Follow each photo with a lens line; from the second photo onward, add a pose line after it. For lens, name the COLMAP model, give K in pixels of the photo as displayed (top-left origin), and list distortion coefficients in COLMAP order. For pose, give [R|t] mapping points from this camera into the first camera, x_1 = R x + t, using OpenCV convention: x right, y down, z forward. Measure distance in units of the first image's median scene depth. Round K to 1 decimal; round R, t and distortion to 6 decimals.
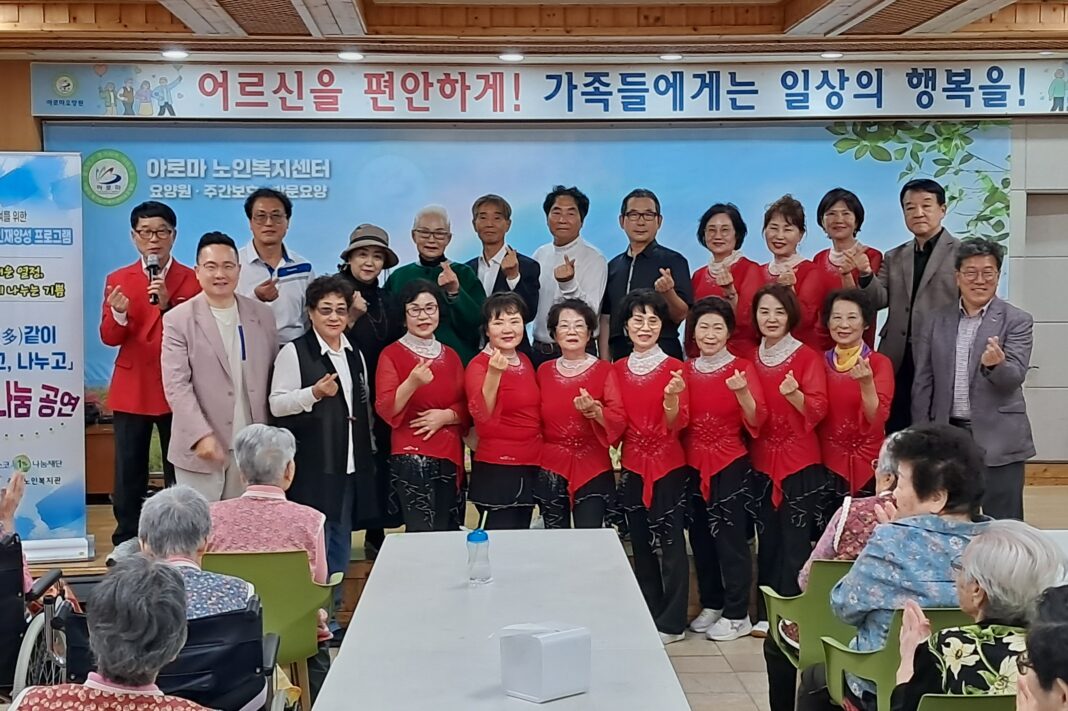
lens RADIAL K [[1639.0, 0, 540.4], [0, 1639.0, 345.0], [0, 0, 1]] dist [0.176372, 0.000000]
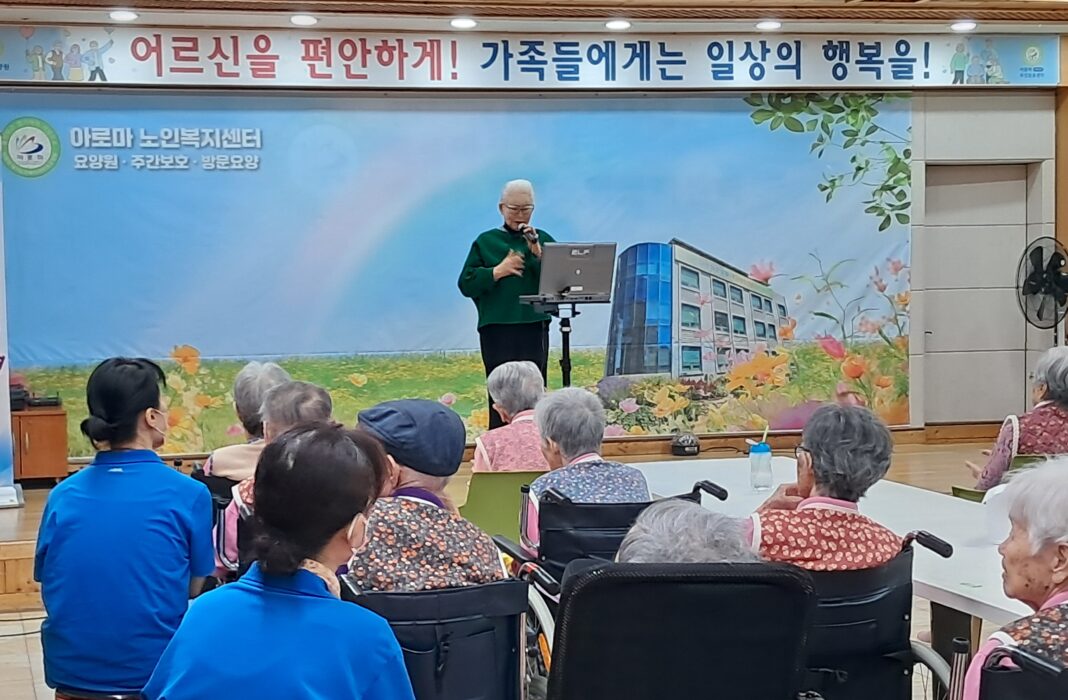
lens RADIAL K [[1857.0, 0, 440.9], [0, 1857.0, 393.6], [0, 0, 1]] dist [0.179533, 0.000000]
pose [[0.980314, -0.024103, 0.195966, -0.244159], [0.020615, 0.999591, 0.019820, 0.023246], [-0.196363, -0.015390, 0.980410, -0.095763]]
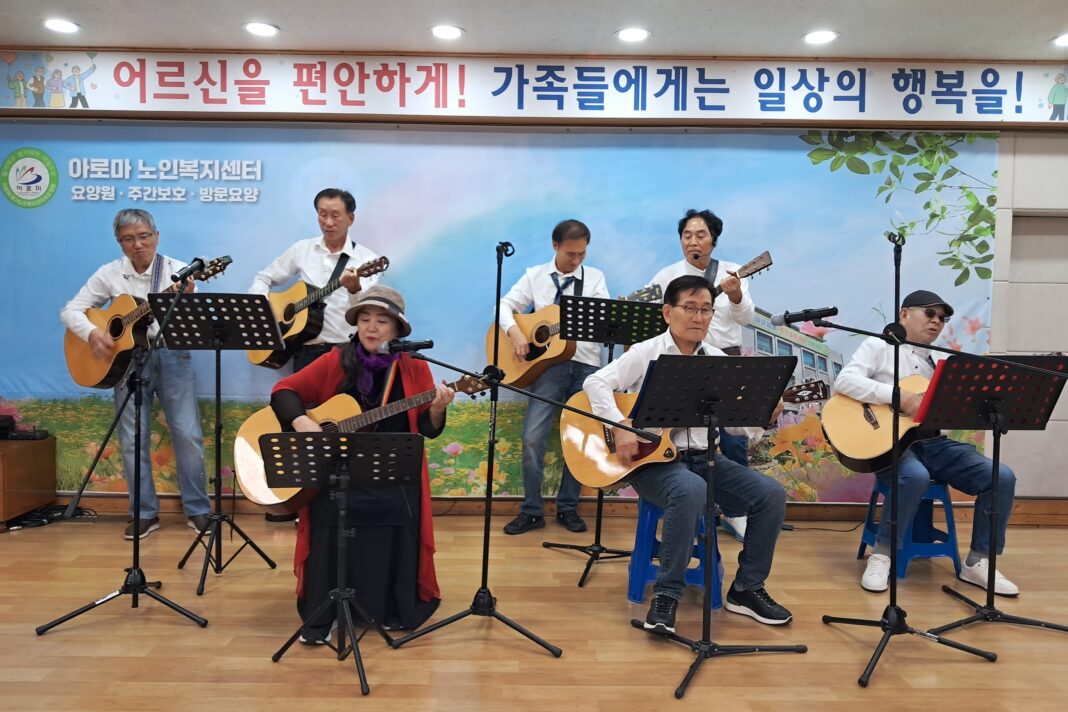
lens RADIAL K [[830.8, 0, 534.6], [0, 830.8, 343.2], [0, 0, 1]] dist [-0.001275, 0.011487]
pose [[0.999111, 0.020420, -0.036870, 0.045186], [-0.020529, 0.999786, -0.002585, -0.011867], [0.036809, 0.003339, 0.999317, 0.542217]]
